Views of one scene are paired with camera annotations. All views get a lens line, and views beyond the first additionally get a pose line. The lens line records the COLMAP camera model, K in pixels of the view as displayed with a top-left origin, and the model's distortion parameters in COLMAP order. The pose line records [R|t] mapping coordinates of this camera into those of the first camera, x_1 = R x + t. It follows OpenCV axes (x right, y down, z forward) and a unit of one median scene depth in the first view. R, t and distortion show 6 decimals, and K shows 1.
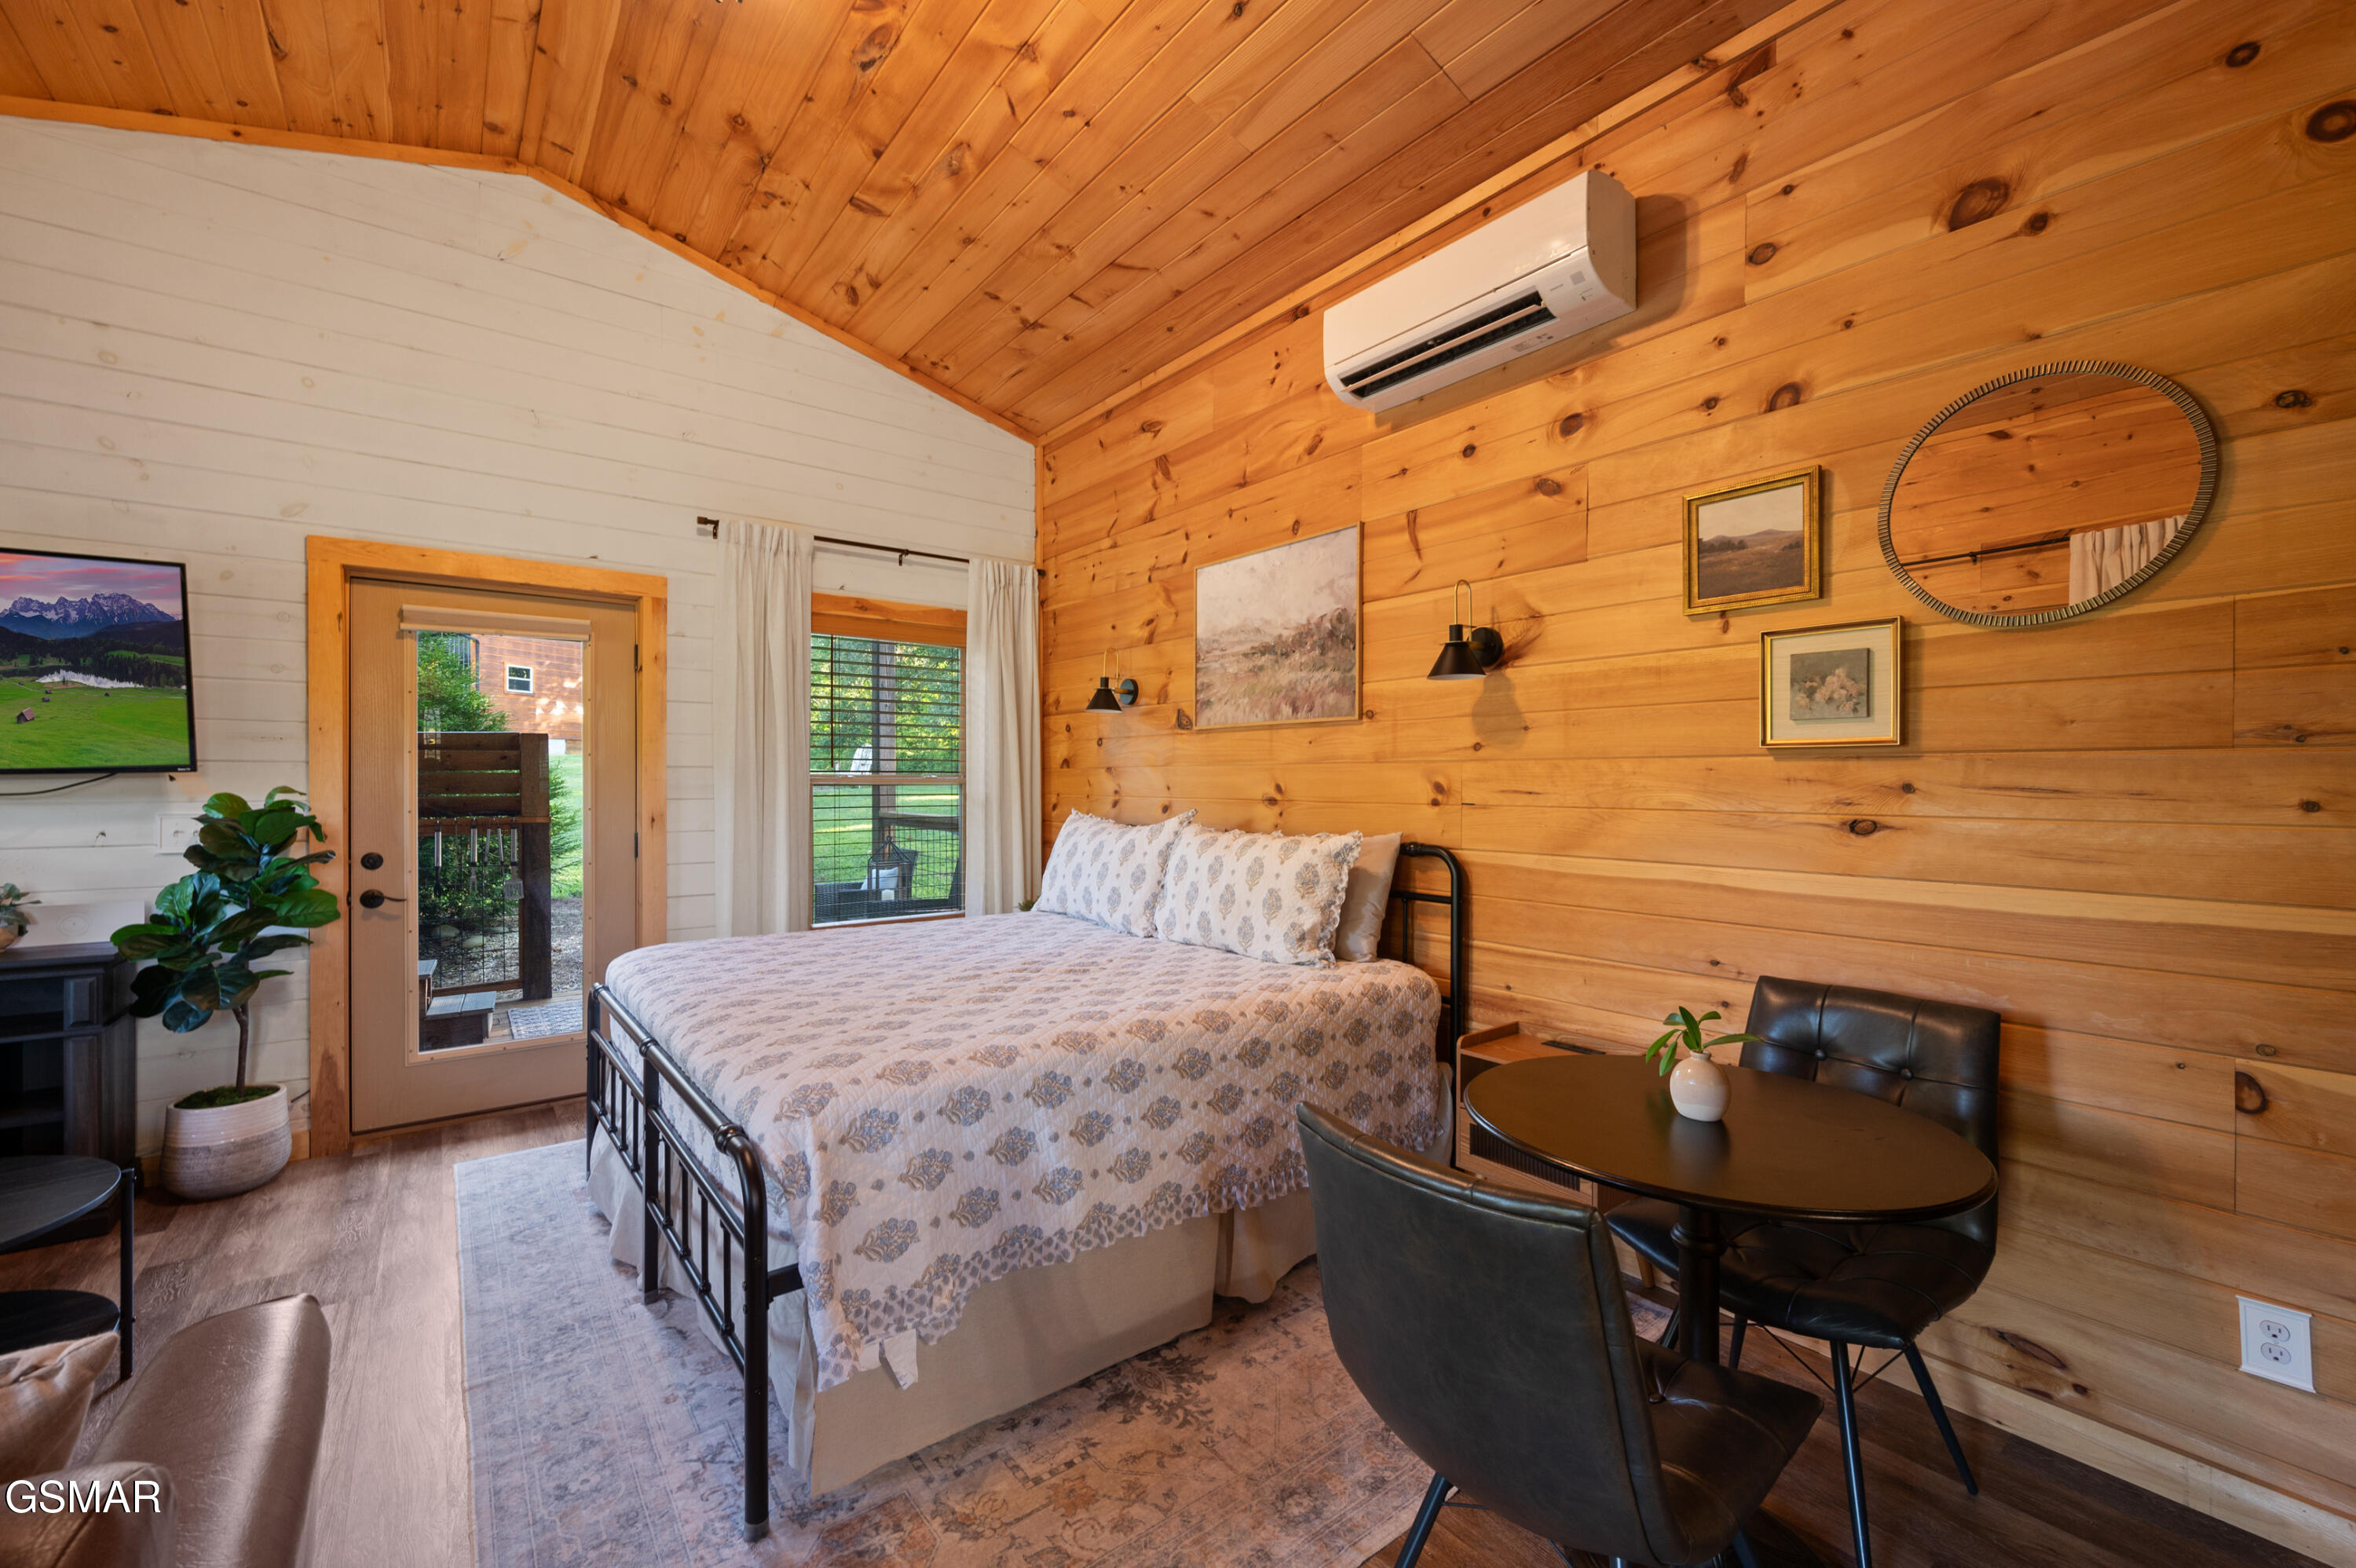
lens RADIAL K [[949.0, 0, 1174.9], [0, 949.0, 784.7], [0, 0, 1]] dist [0.000425, -0.000212]
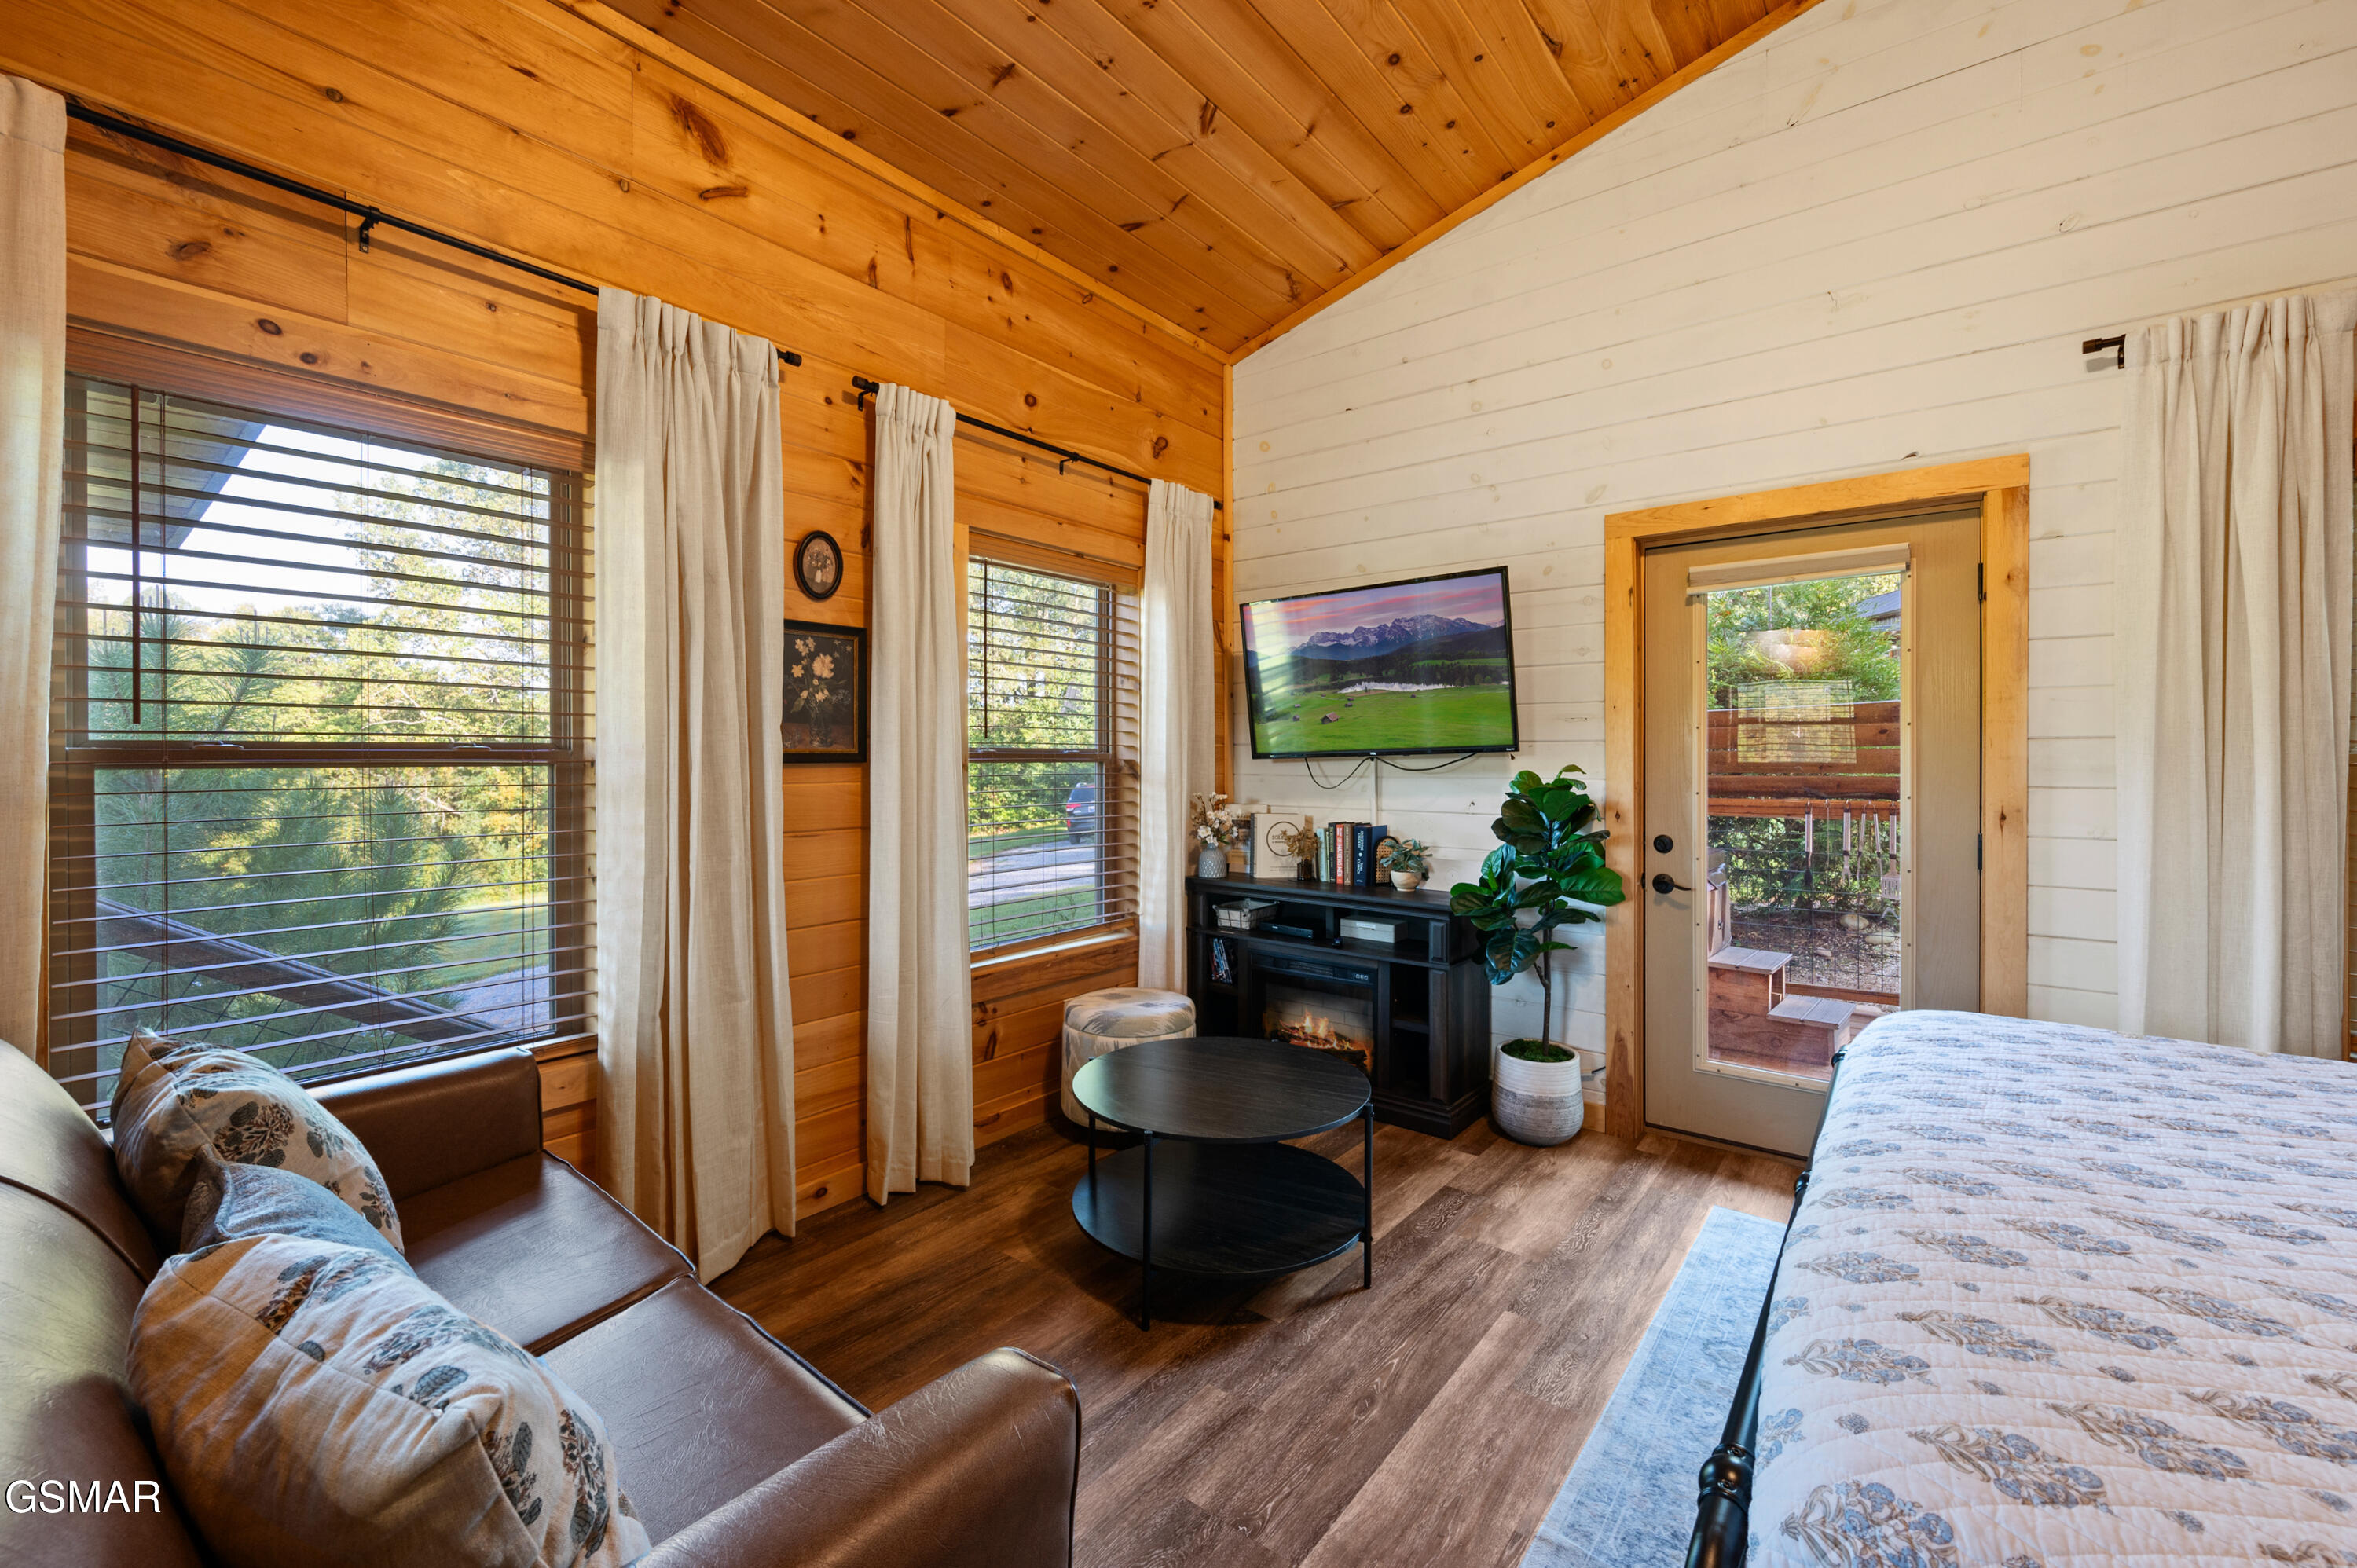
lens RADIAL K [[963.5, 0, 1184.0], [0, 963.5, 759.3], [0, 0, 1]] dist [0.000184, 0.000058]
pose [[0.240806, 0.001265, -0.970573, -0.026450], [-0.003602, 0.999993, 0.000409, -0.002611], [0.970567, 0.003397, 0.240809, 0.311667]]
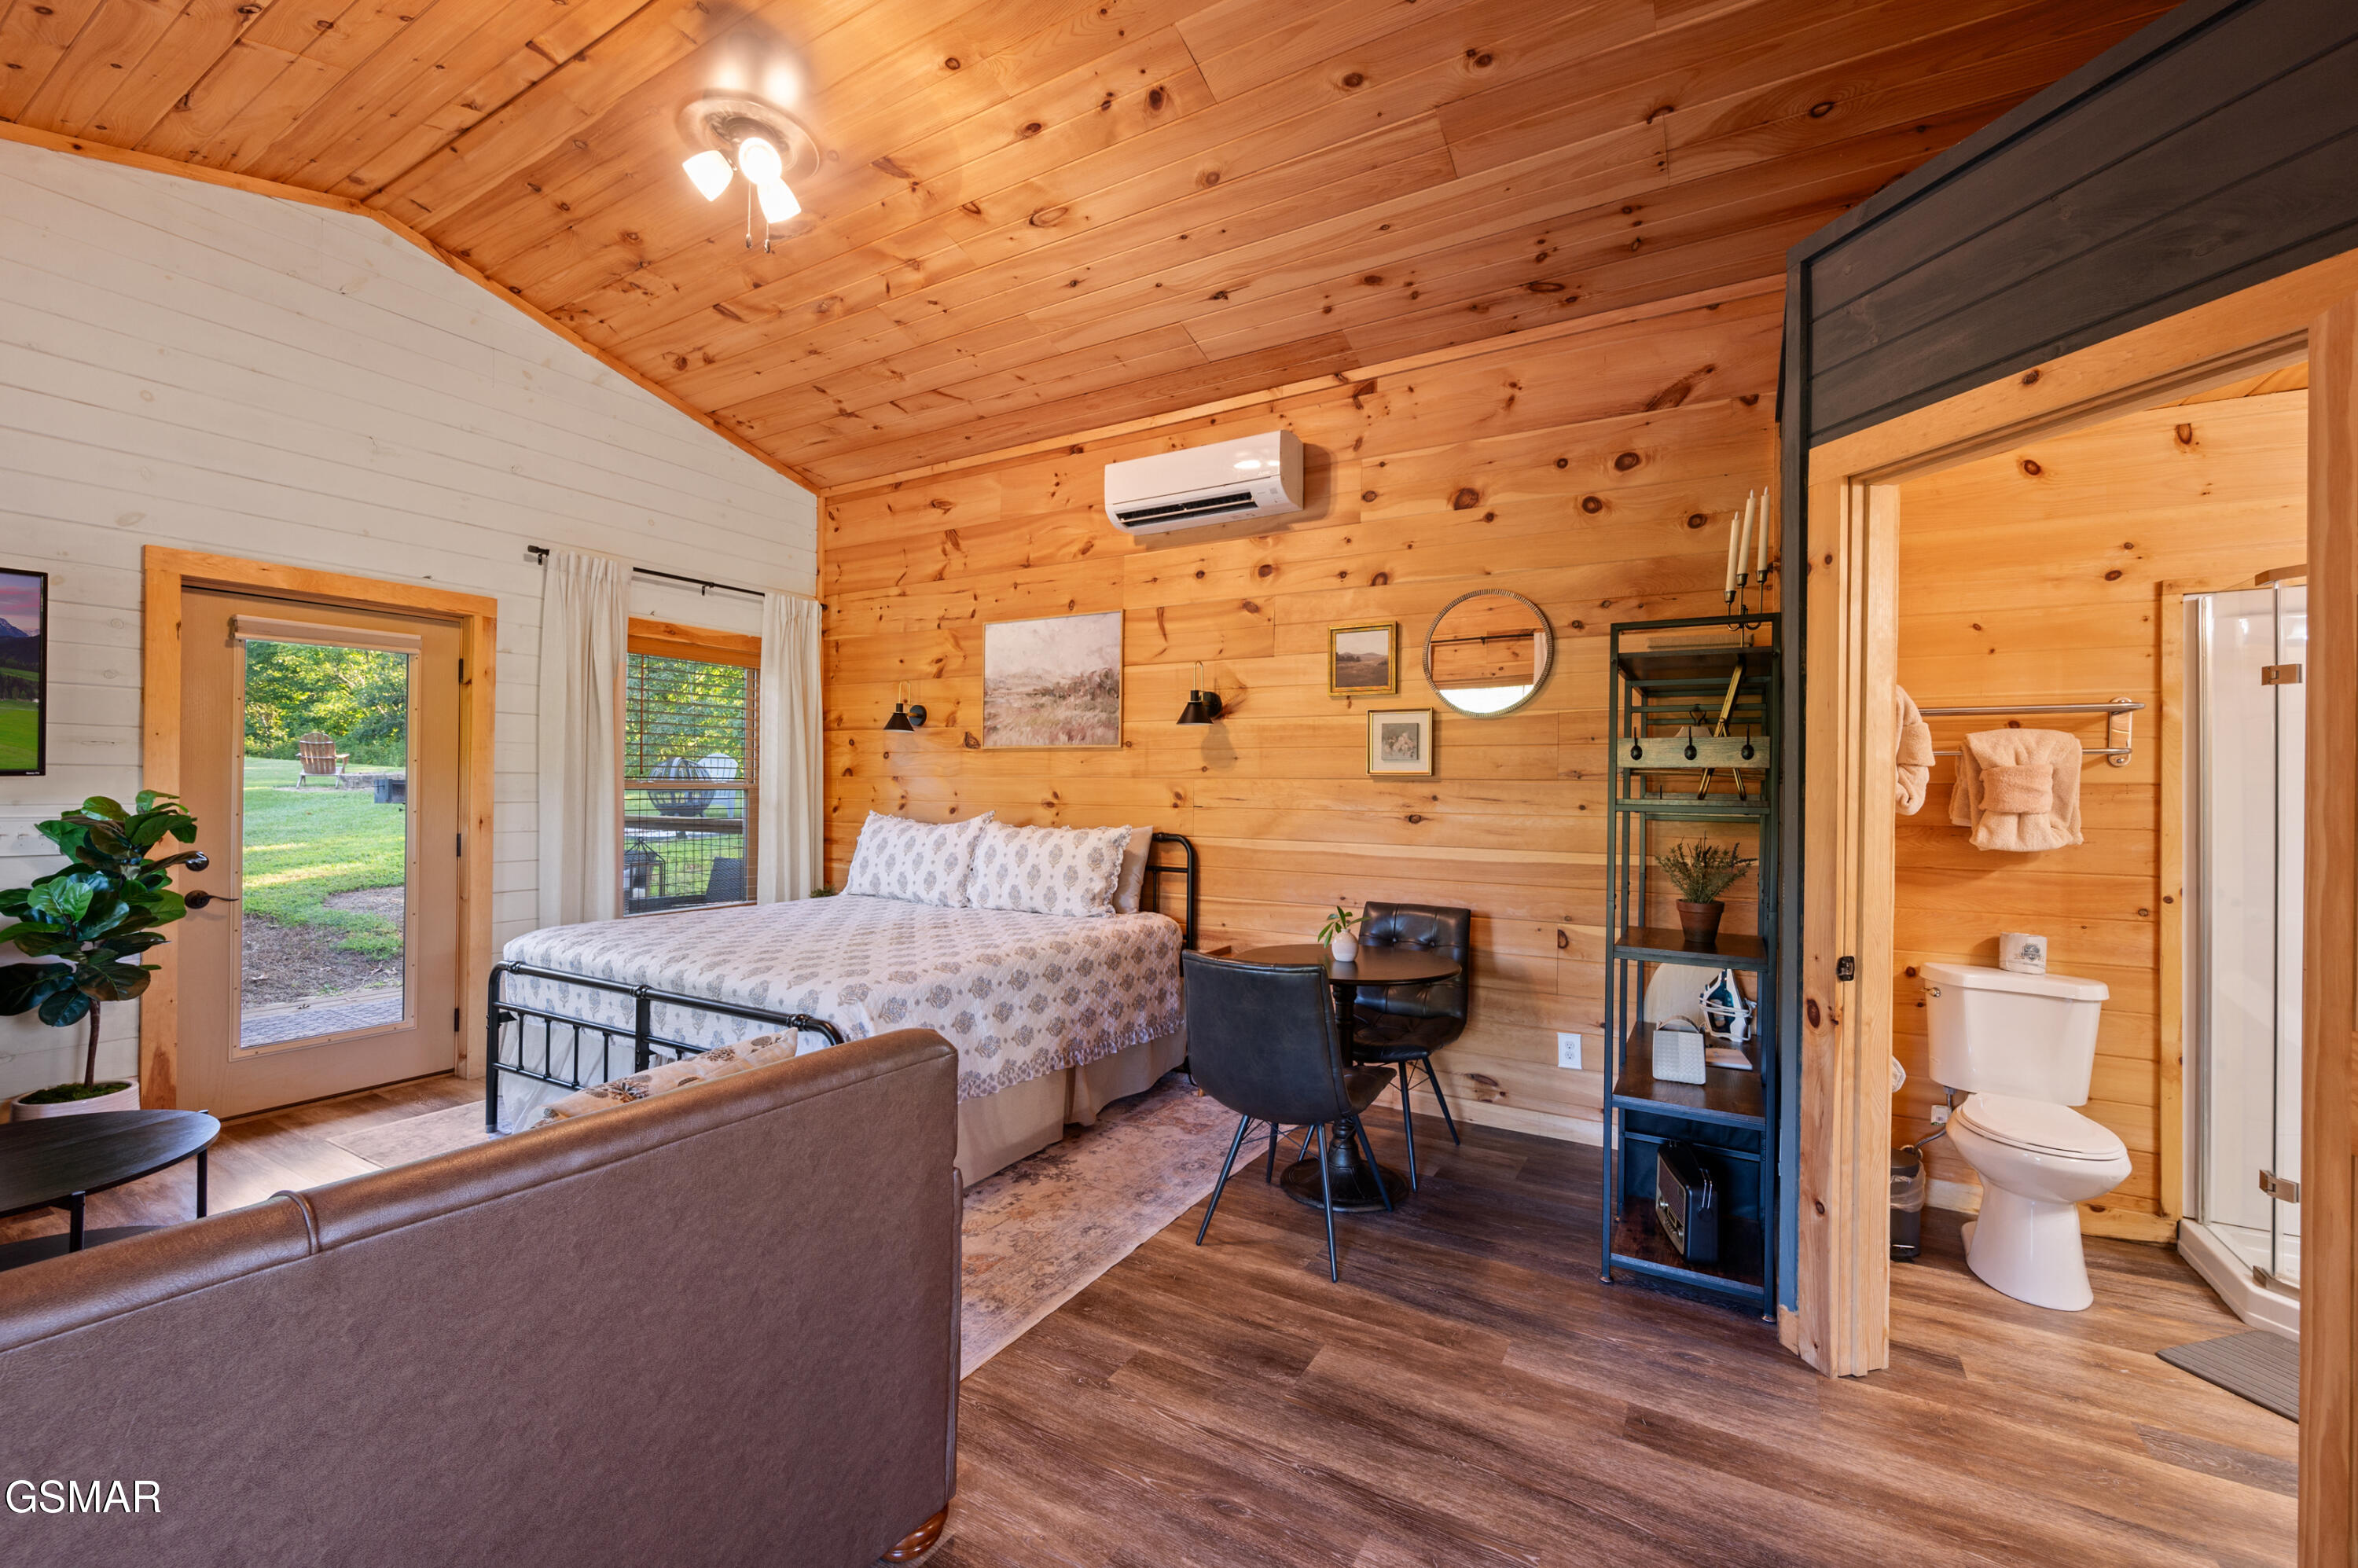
lens RADIAL K [[955.0, 0, 1167.8], [0, 955.0, 782.3], [0, 0, 1]] dist [0.000440, -0.000760]
pose [[0.933354, 0.009091, 0.358843, -0.244476], [-0.007187, 0.999952, -0.006640, -0.006968], [-0.358886, 0.003618, 0.933374, -0.350694]]
